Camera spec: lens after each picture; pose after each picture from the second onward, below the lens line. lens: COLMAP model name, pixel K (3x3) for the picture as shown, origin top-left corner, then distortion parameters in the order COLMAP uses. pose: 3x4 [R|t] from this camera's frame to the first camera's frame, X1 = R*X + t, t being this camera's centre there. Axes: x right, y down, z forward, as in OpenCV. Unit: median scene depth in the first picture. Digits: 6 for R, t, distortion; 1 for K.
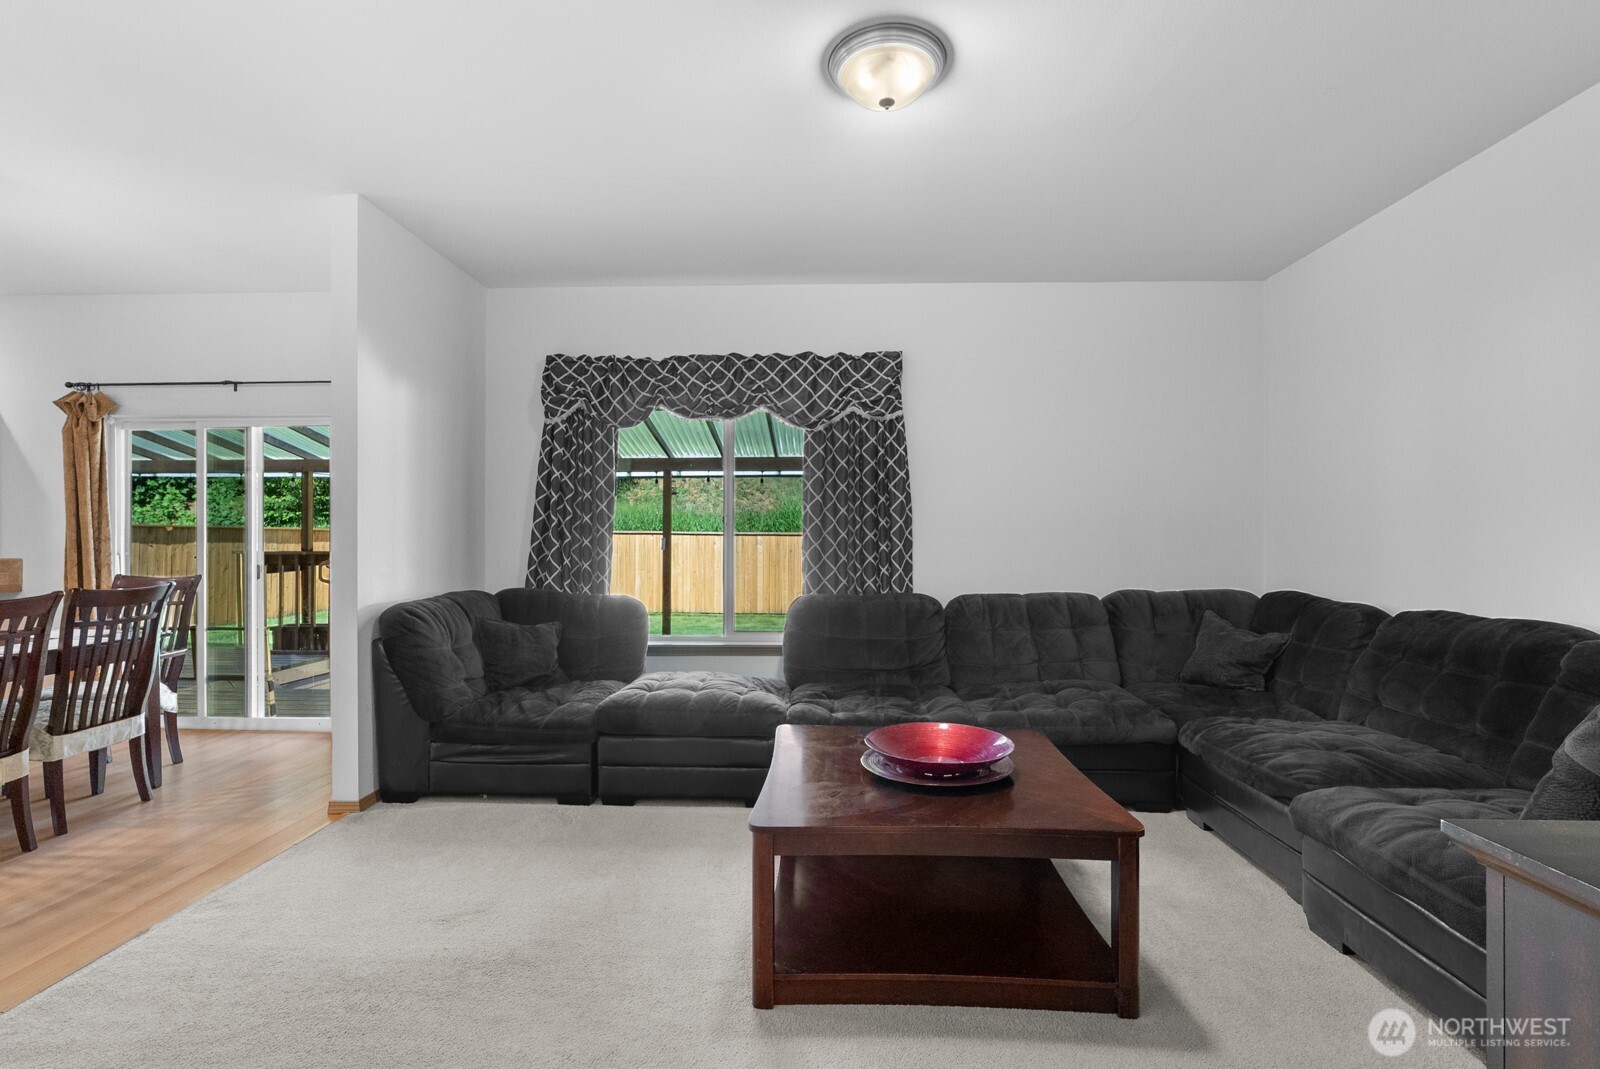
lens RADIAL K [[727.4, 0, 801.6], [0, 727.4, 539.6], [0, 0, 1]] dist [-0.000319, -0.000062]
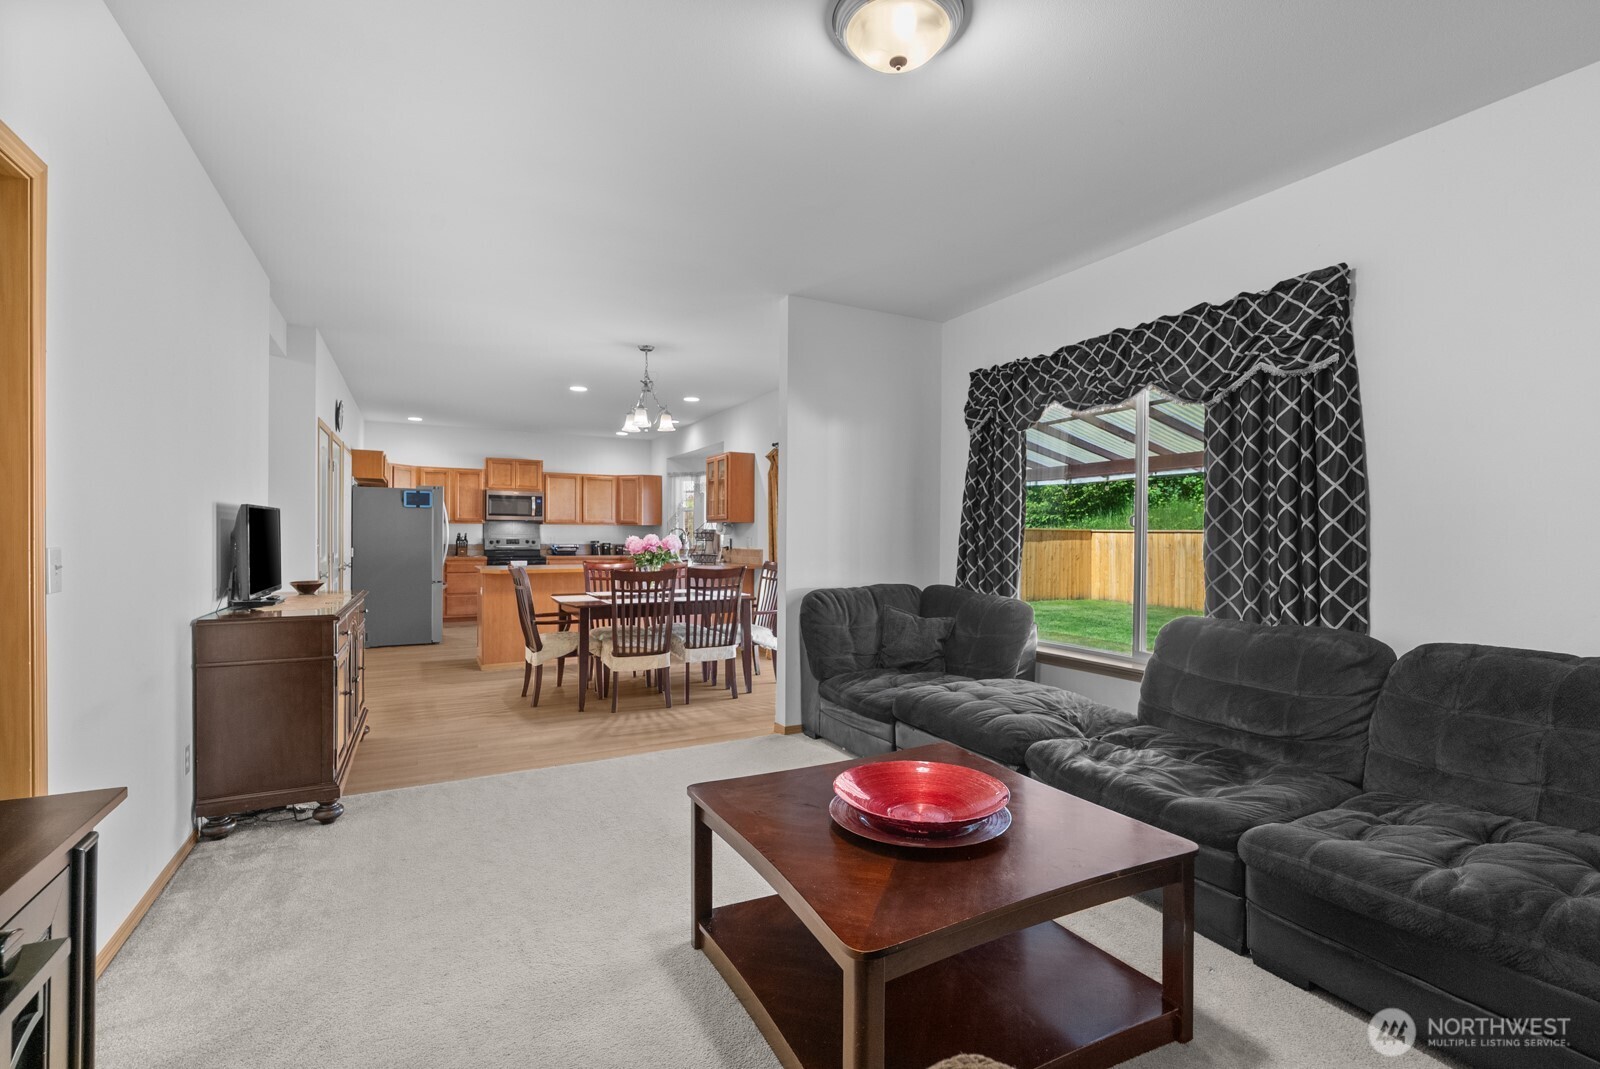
lens RADIAL K [[716.8, 0, 800.0], [0, 716.8, 534.5], [0, 0, 1]] dist [0.001070, 0.000335]
pose [[0.500729, 0.002508, -0.865600, 0.456412], [-0.006806, 0.999976, -0.001039, -0.008649], [0.865577, 0.006411, 0.500734, 0.248855]]
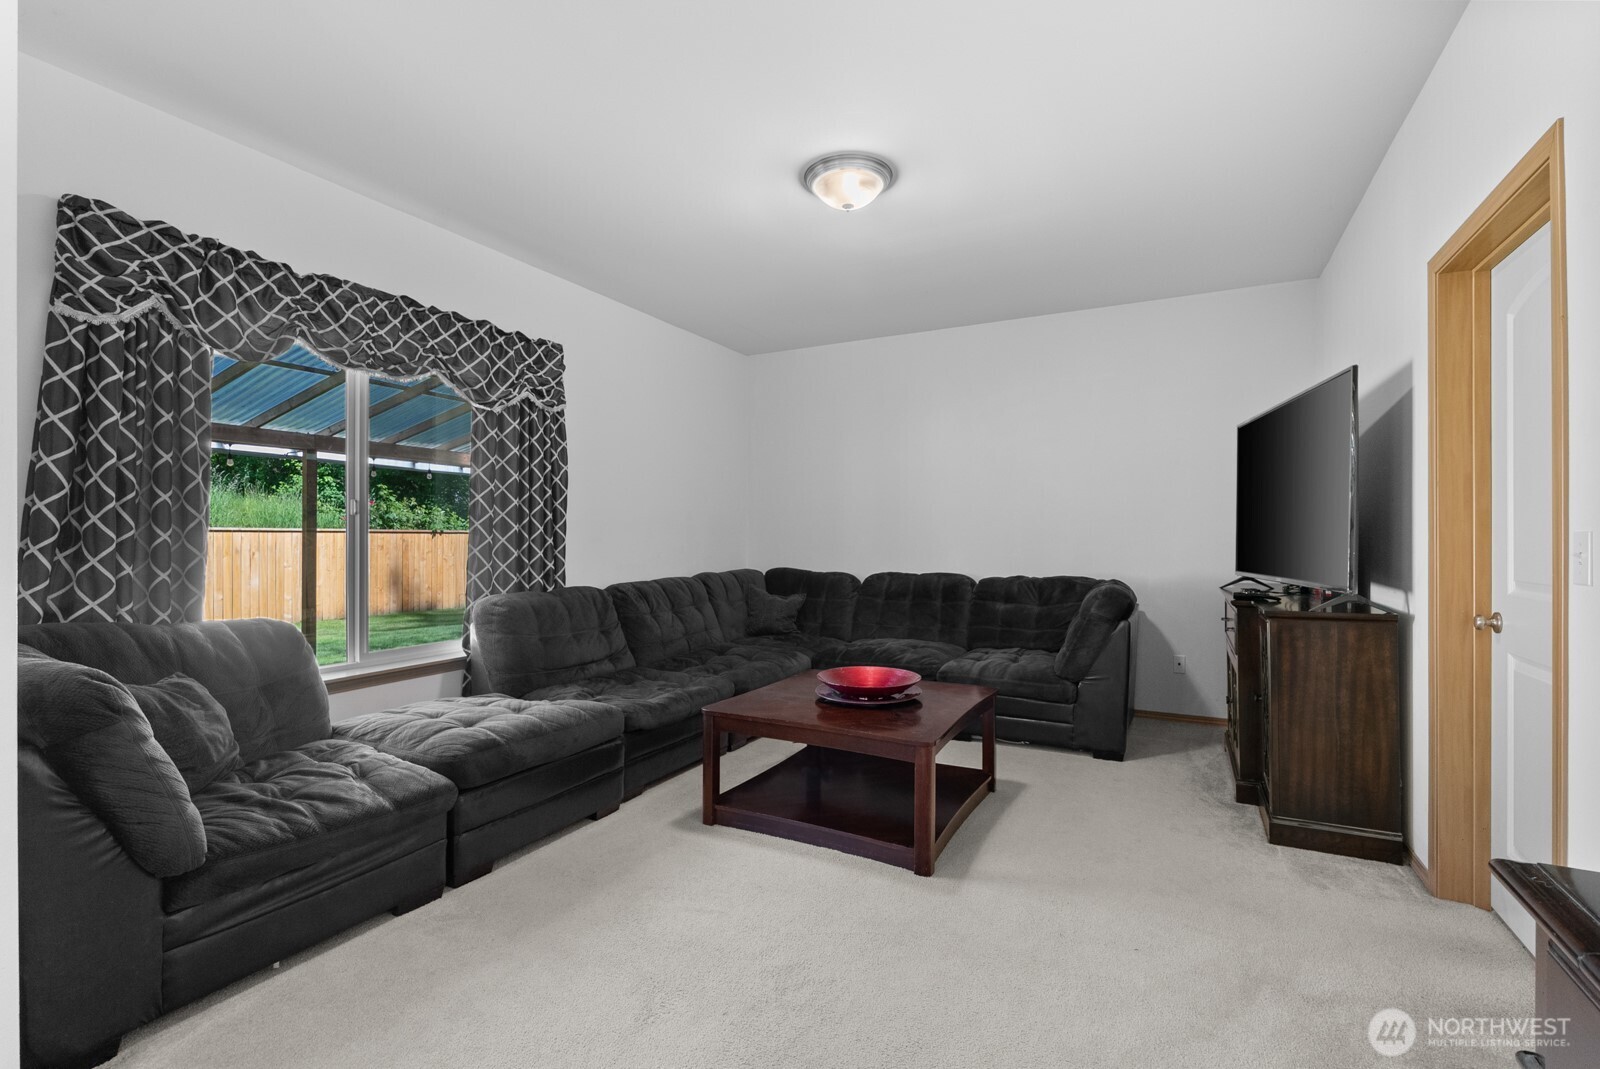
lens RADIAL K [[716.8, 0, 800.0], [0, 716.8, 534.5], [0, 0, 1]] dist [0.001070, 0.000335]
pose [[0.431845, 0.000580, 0.901948, -0.609435], [0.000260, 1.000000, -0.000767, 0.001735], [-0.901948, 0.000566, 0.431844, 0.282529]]
